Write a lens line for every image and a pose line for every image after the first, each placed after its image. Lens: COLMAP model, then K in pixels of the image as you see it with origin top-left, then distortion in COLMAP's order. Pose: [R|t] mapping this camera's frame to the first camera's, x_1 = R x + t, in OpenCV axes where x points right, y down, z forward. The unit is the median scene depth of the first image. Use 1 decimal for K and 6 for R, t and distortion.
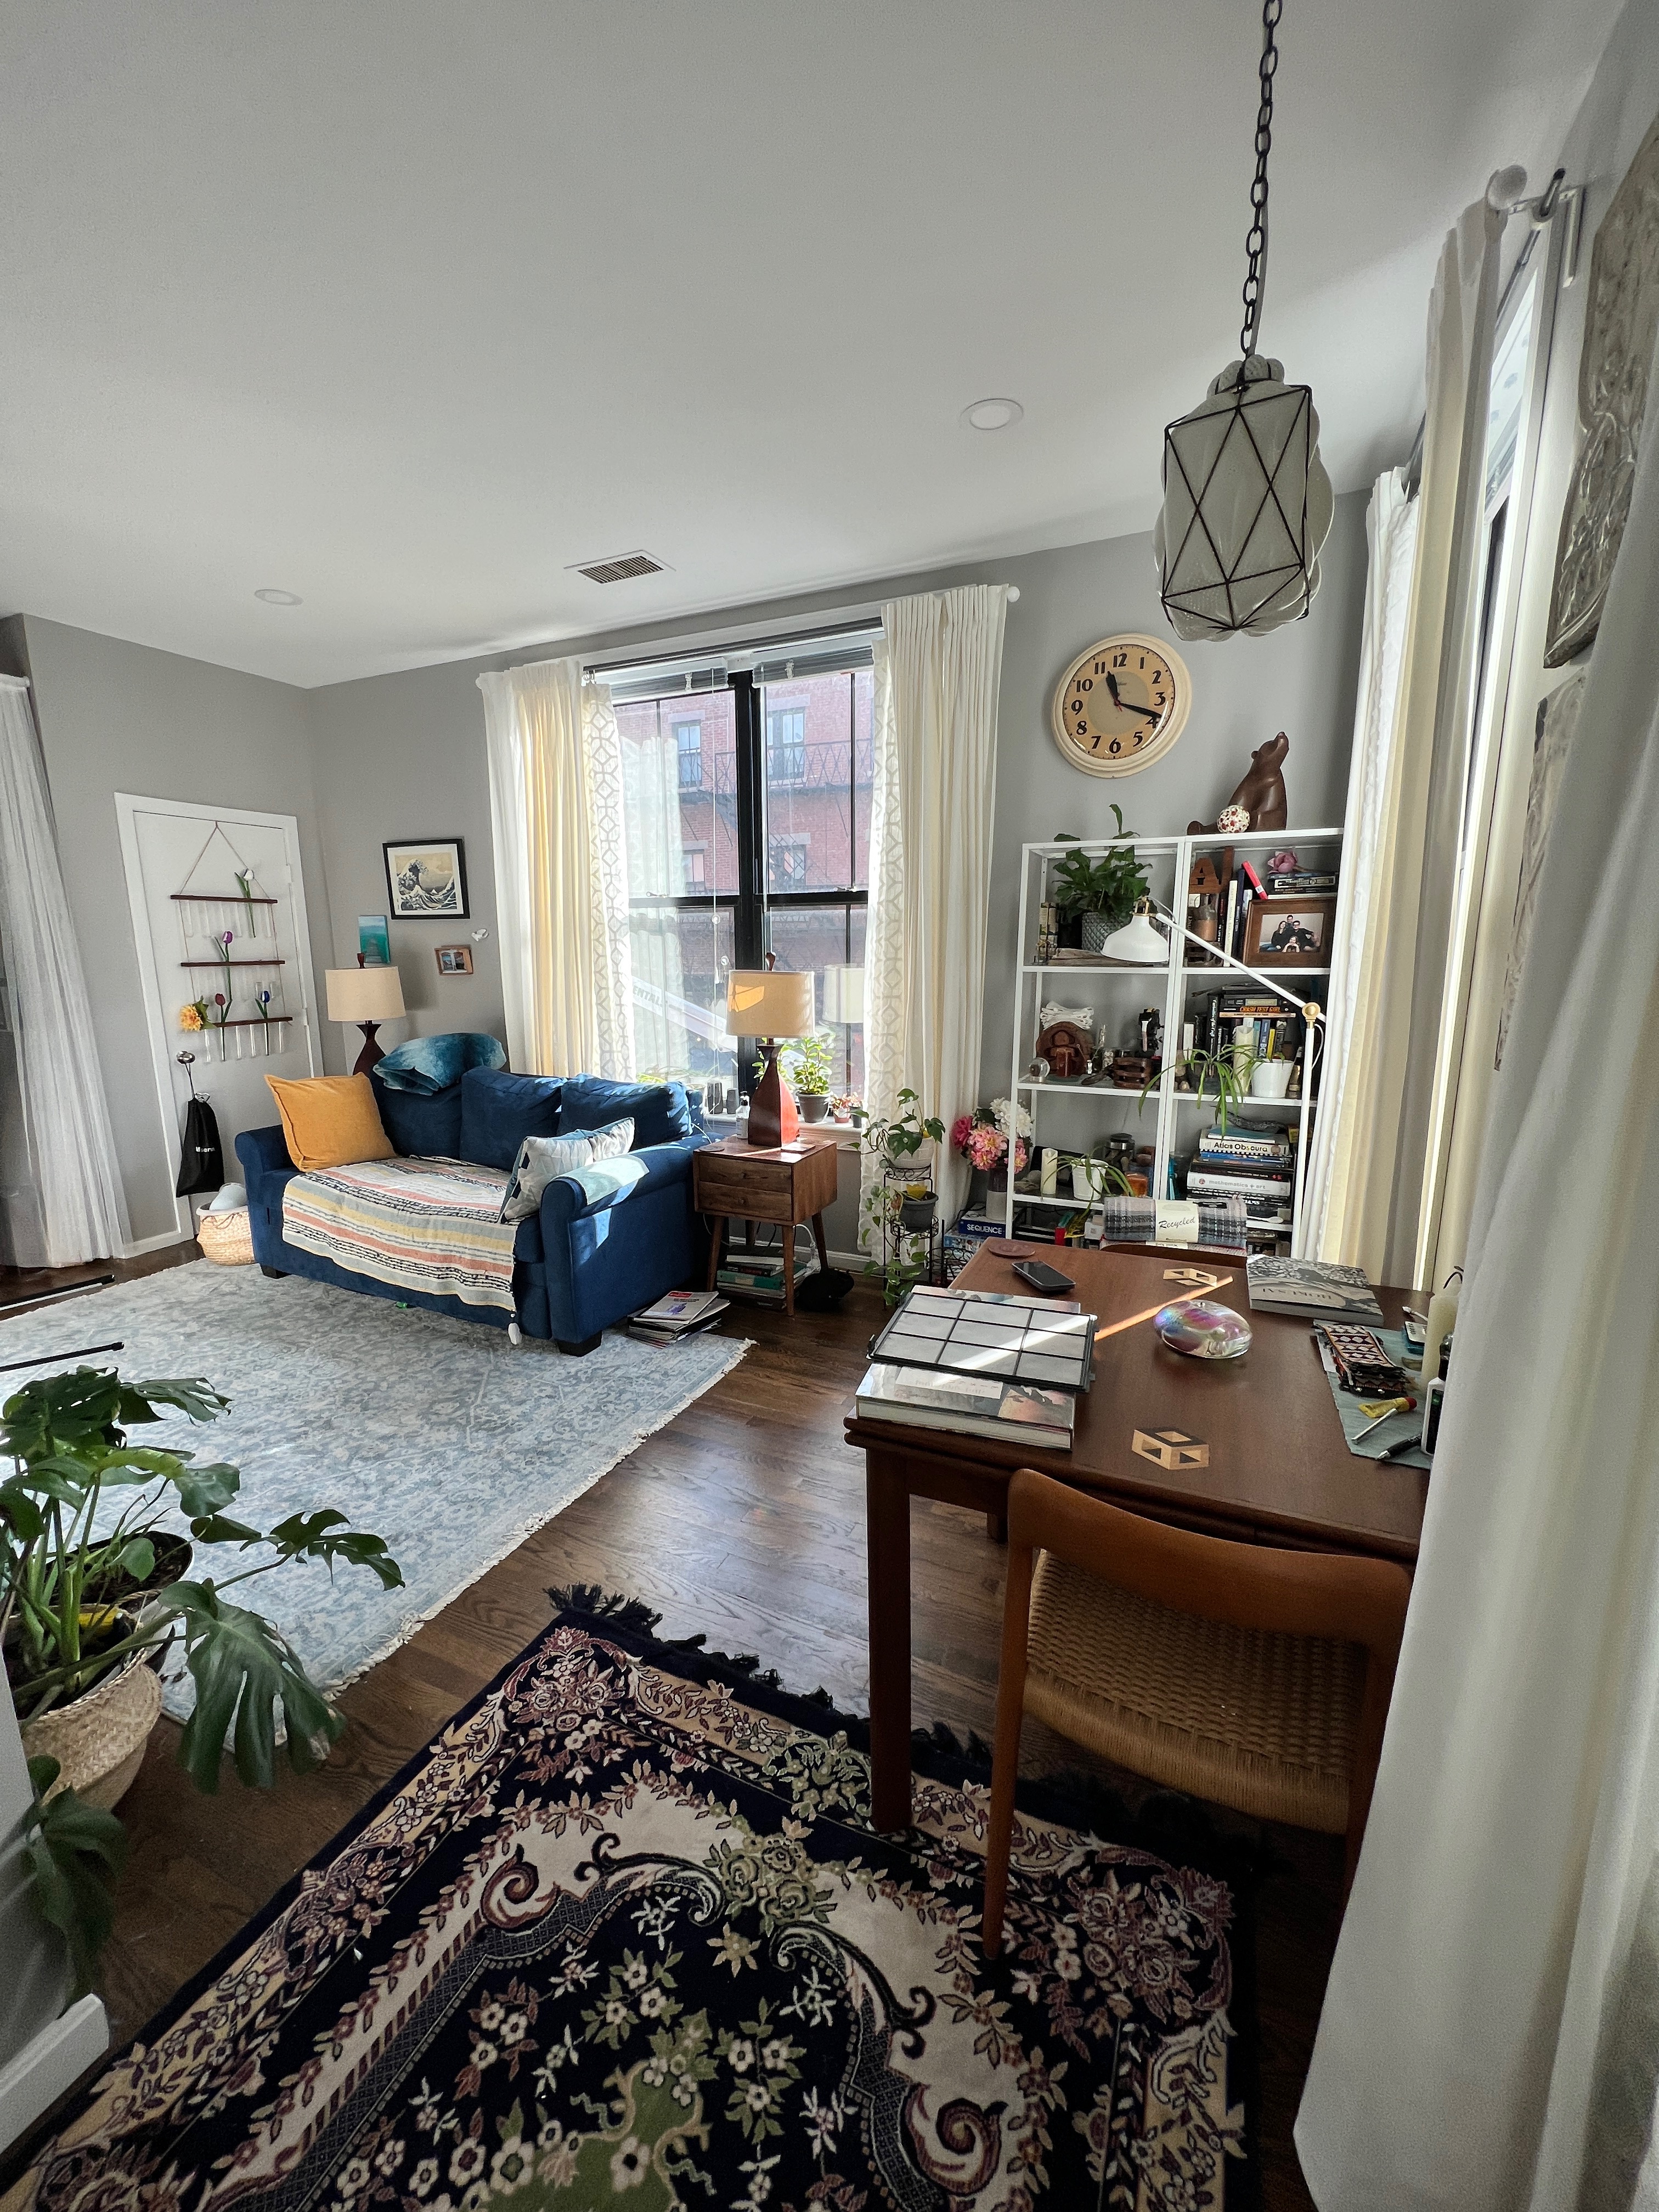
lens RADIAL K [[885.6, 0, 827.5], [0, 885.6, 1106.7], [0, 0, 1]] dist [0.001718, 0.000112]
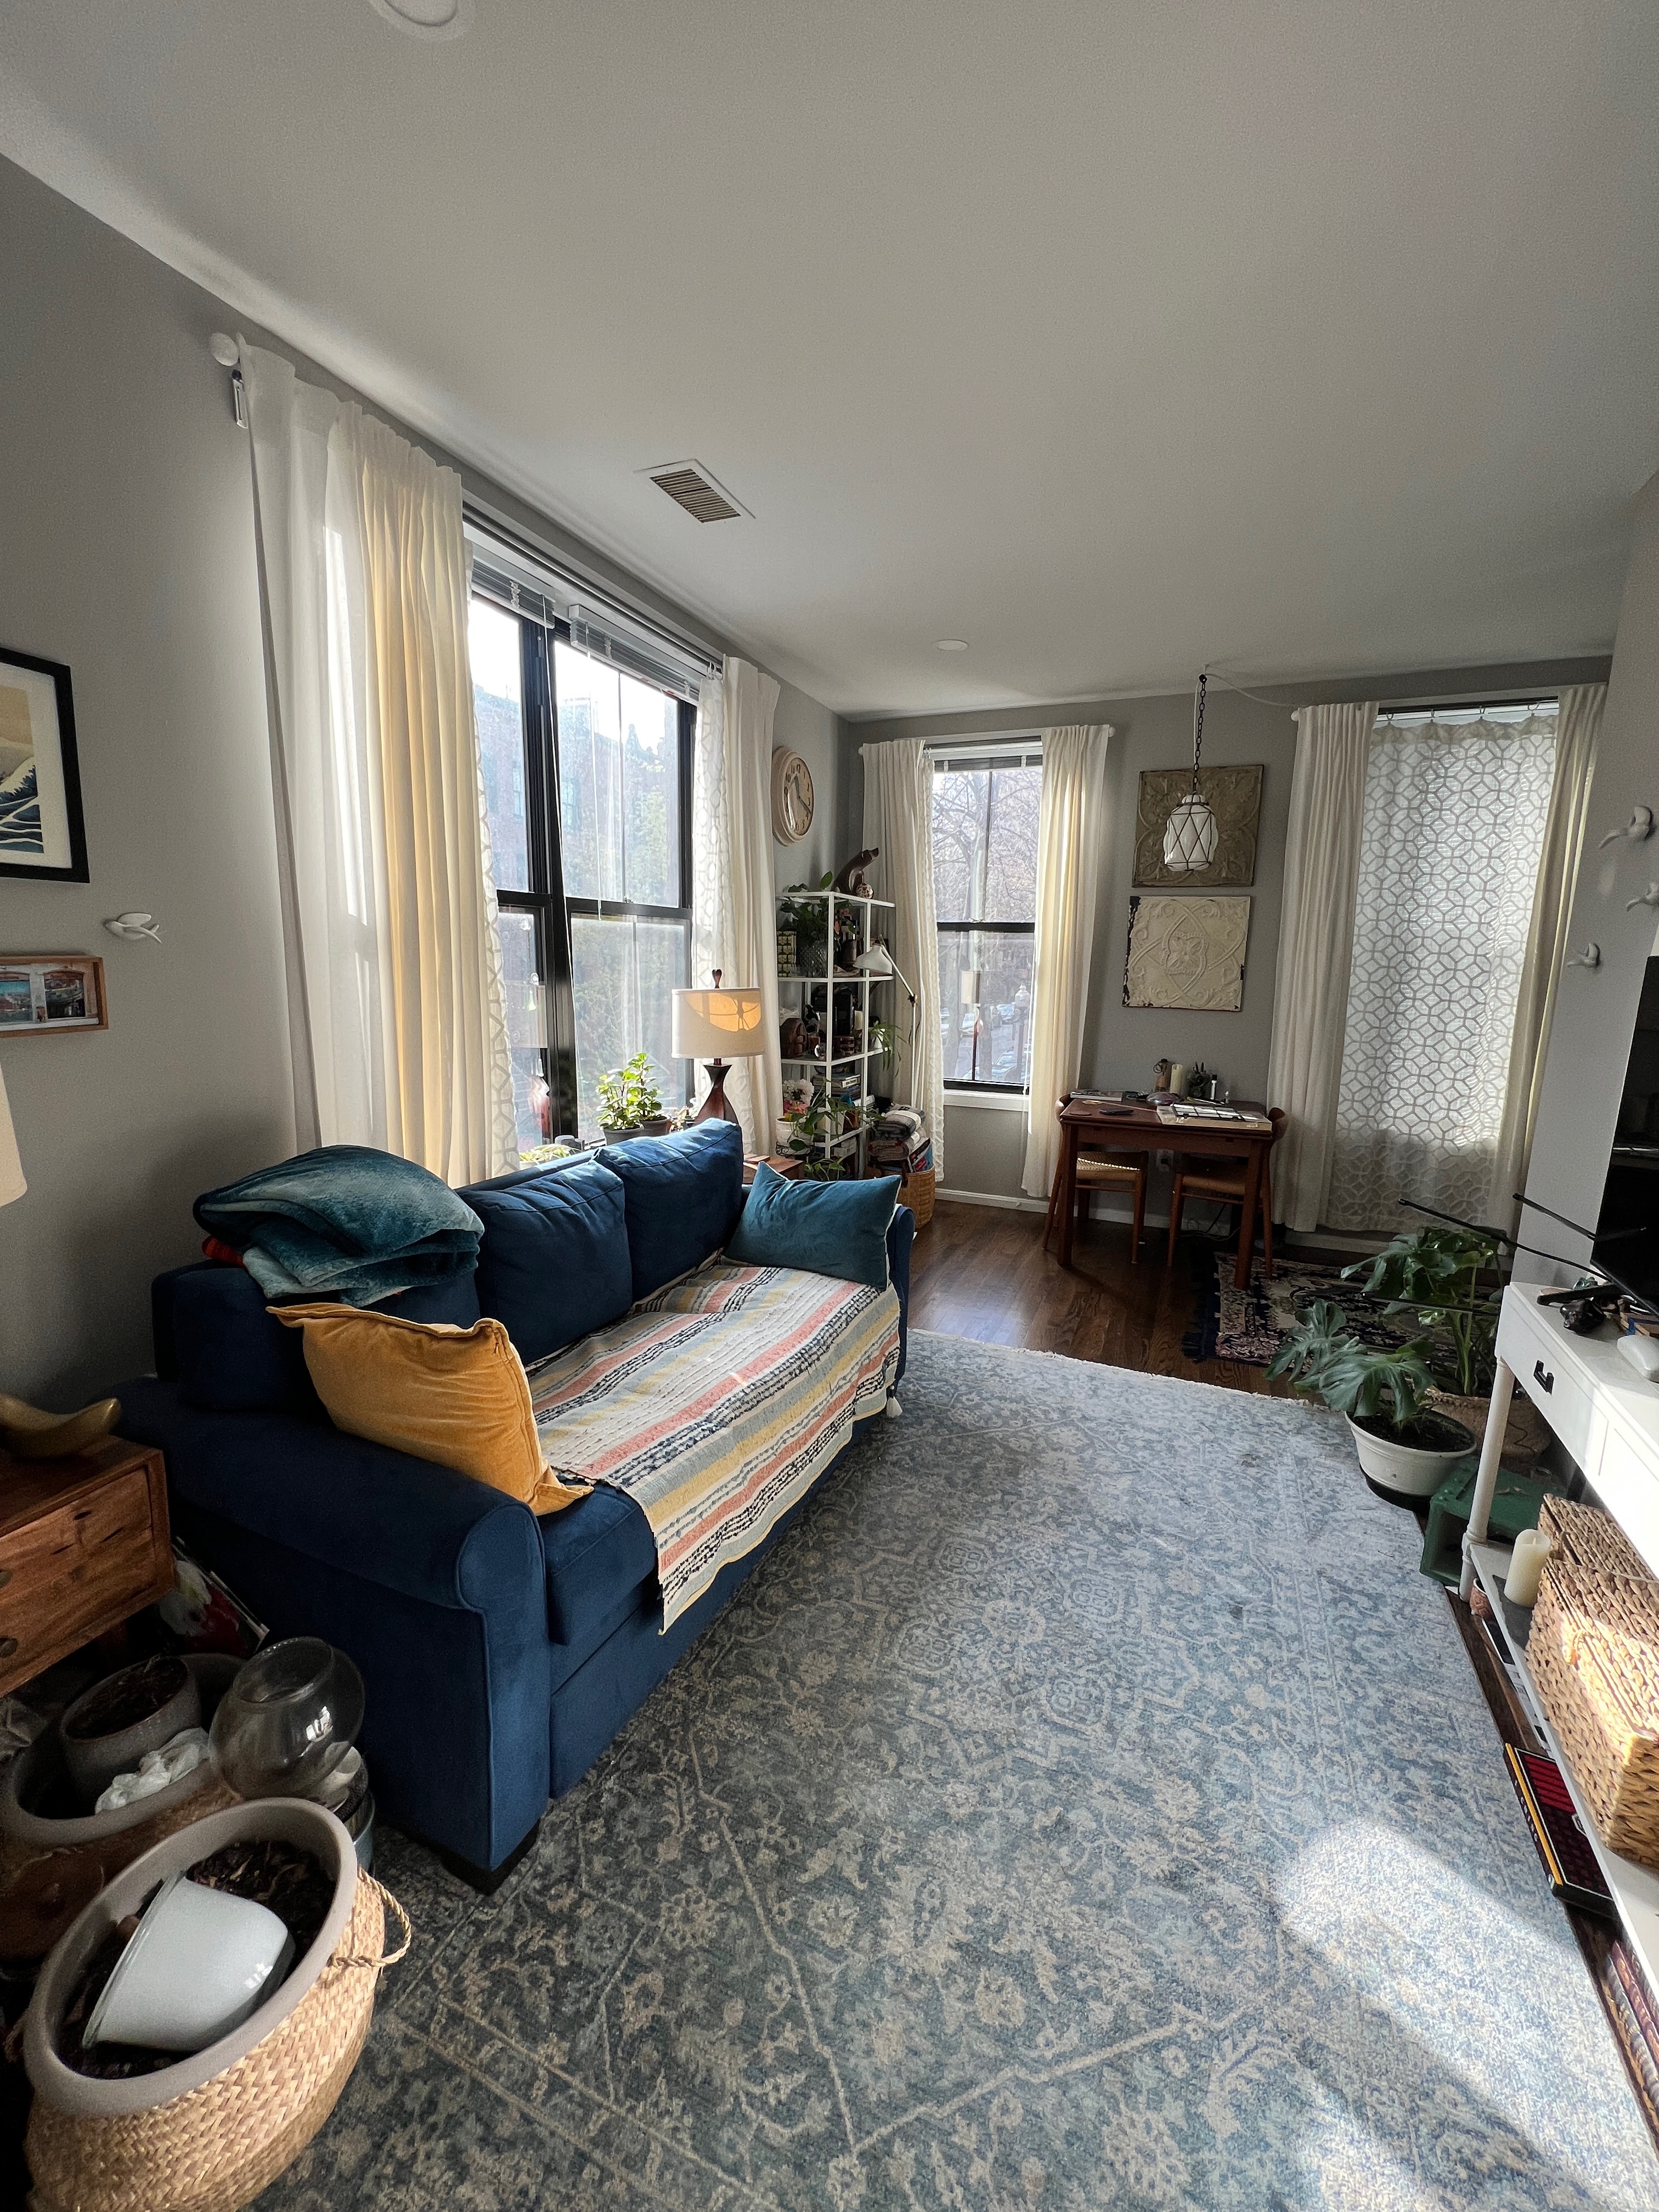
lens RADIAL K [[887.5, 0, 825.6], [0, 887.5, 1110.5], [0, 0, 1]] dist [-0.001356, 0.000971]
pose [[-0.031350, -0.163107, 0.986110, -2.240971], [0.161773, 0.972759, 0.166042, -0.357357], [-0.986330, 0.164732, -0.004109, 1.955388]]
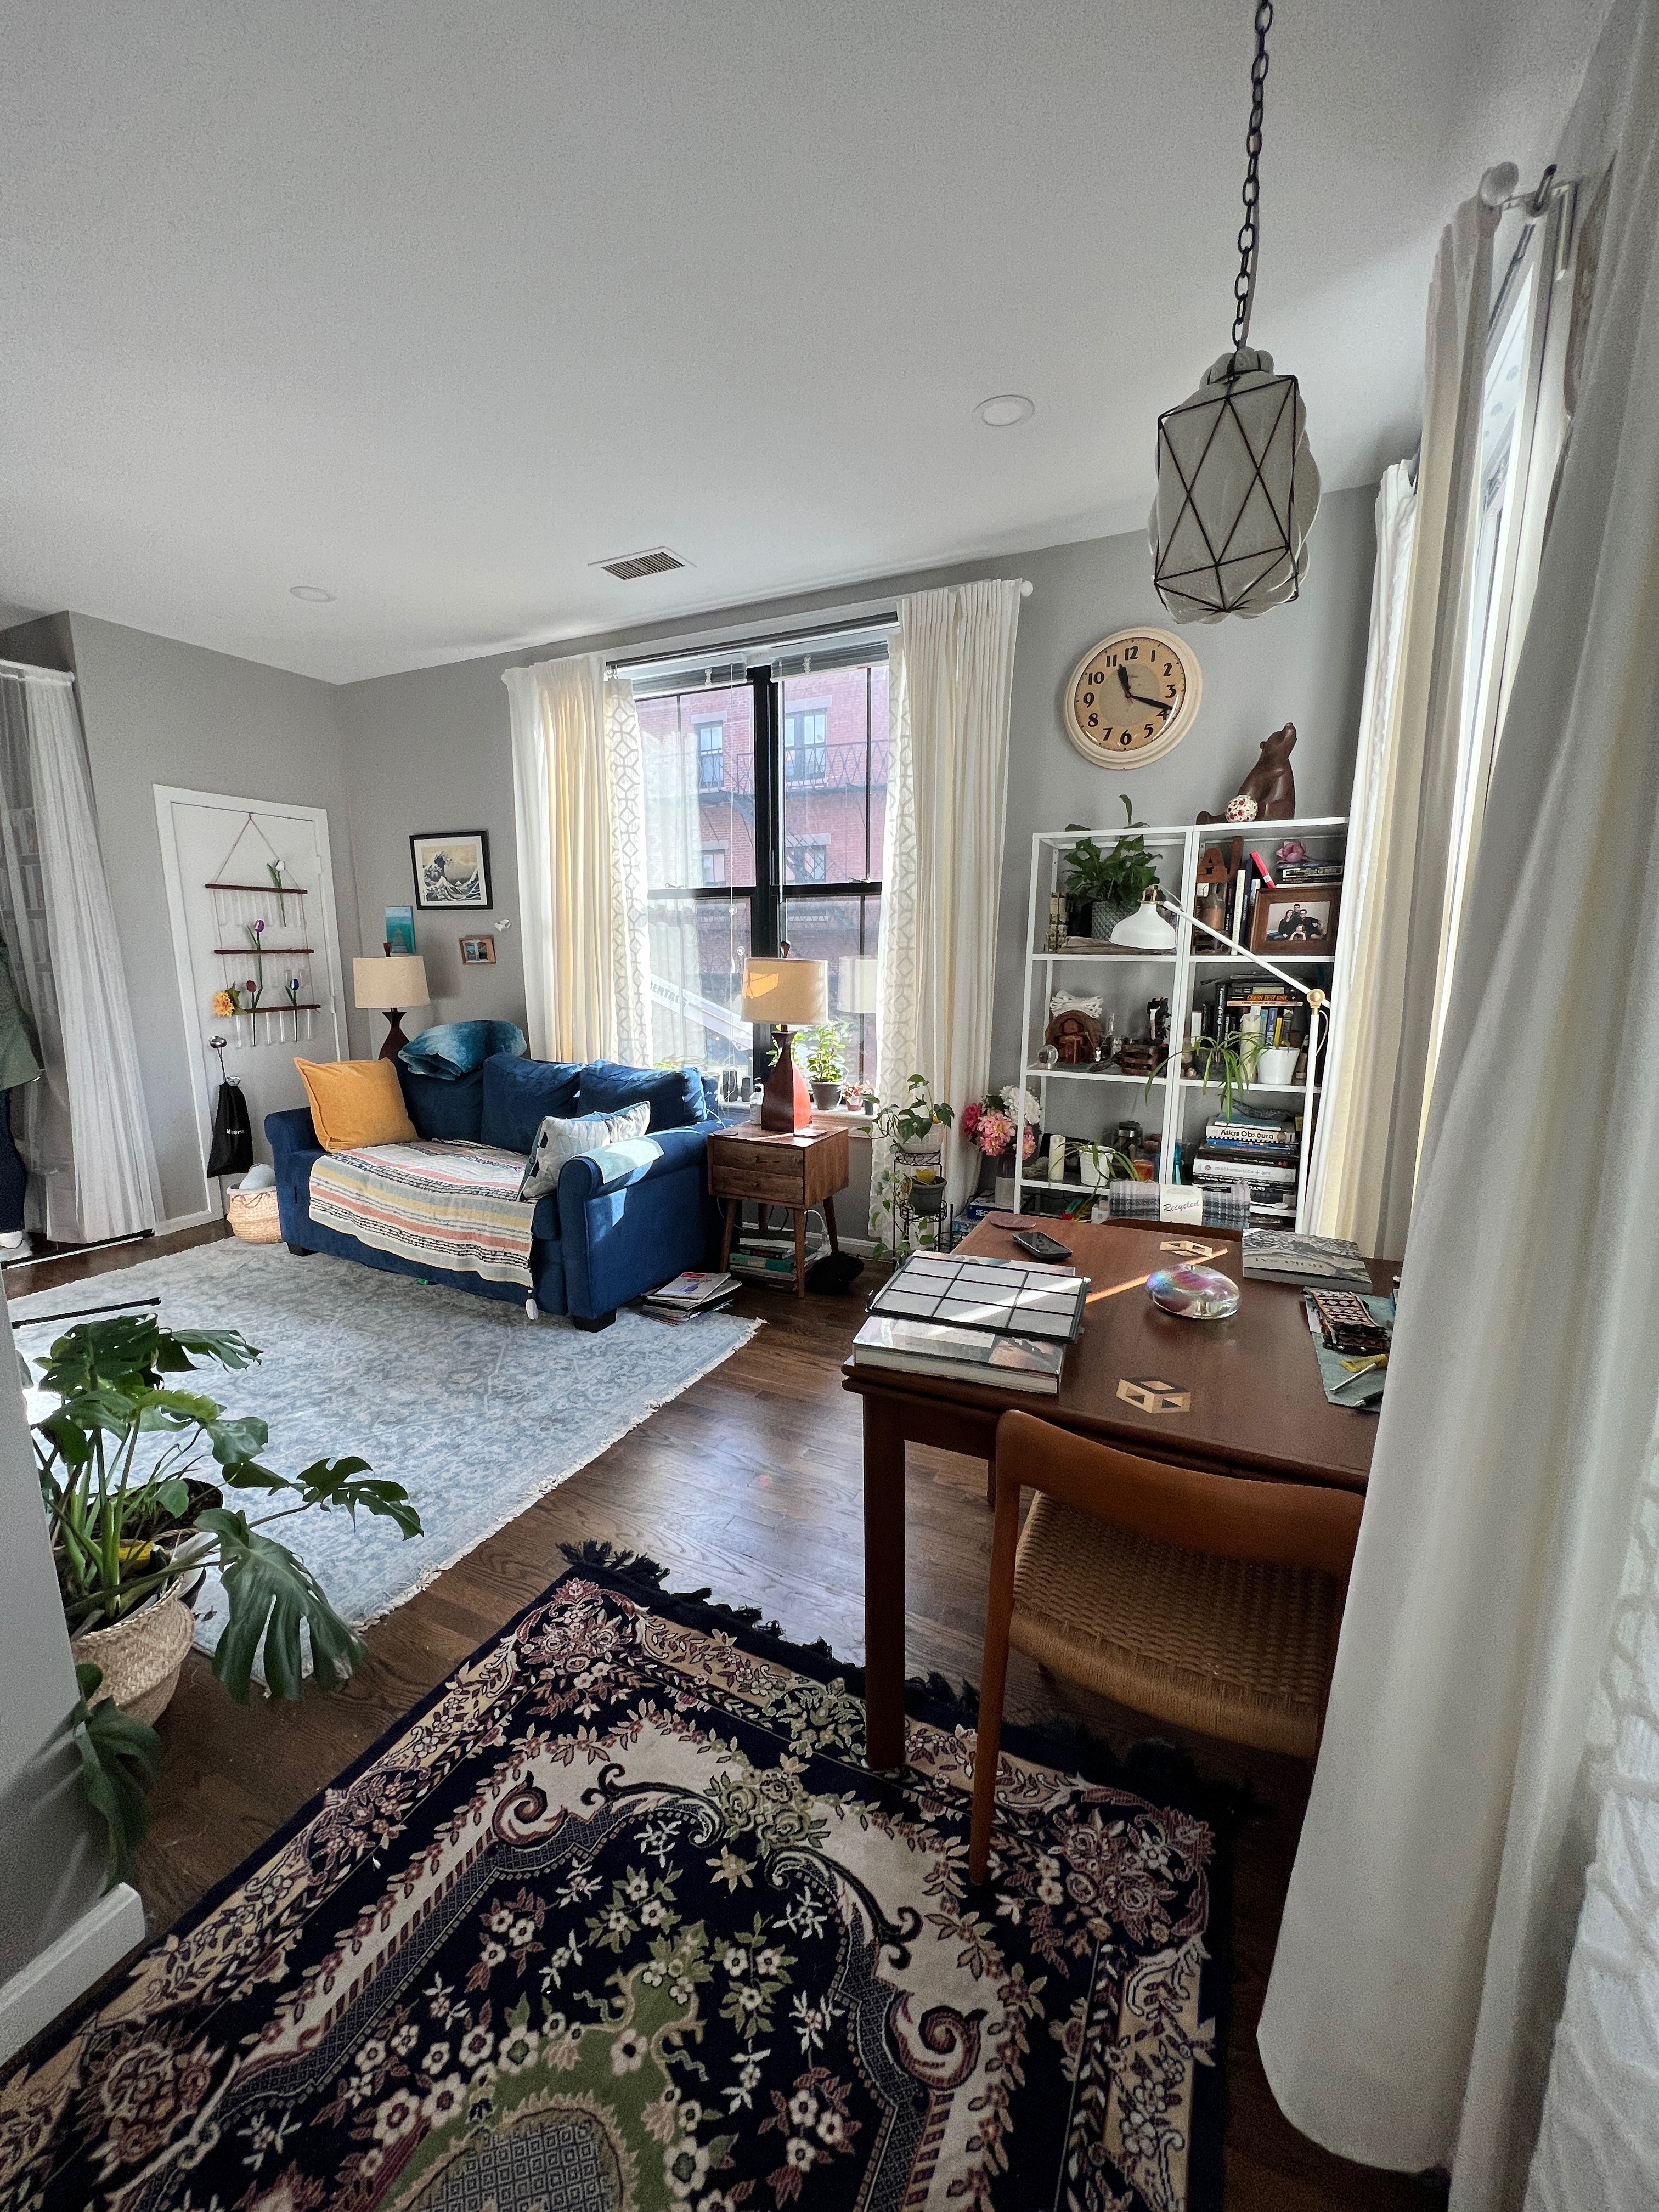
lens RADIAL K [[885.6, 0, 827.1], [0, 885.6, 1106.7], [0, 0, 1]] dist [0.001718, 0.000112]
pose [[0.999719, 0.010296, -0.021366, 0.016342], [-0.010350, 0.999944, -0.002400, 0.038997], [0.021340, 0.002621, 0.999769, -0.037122]]
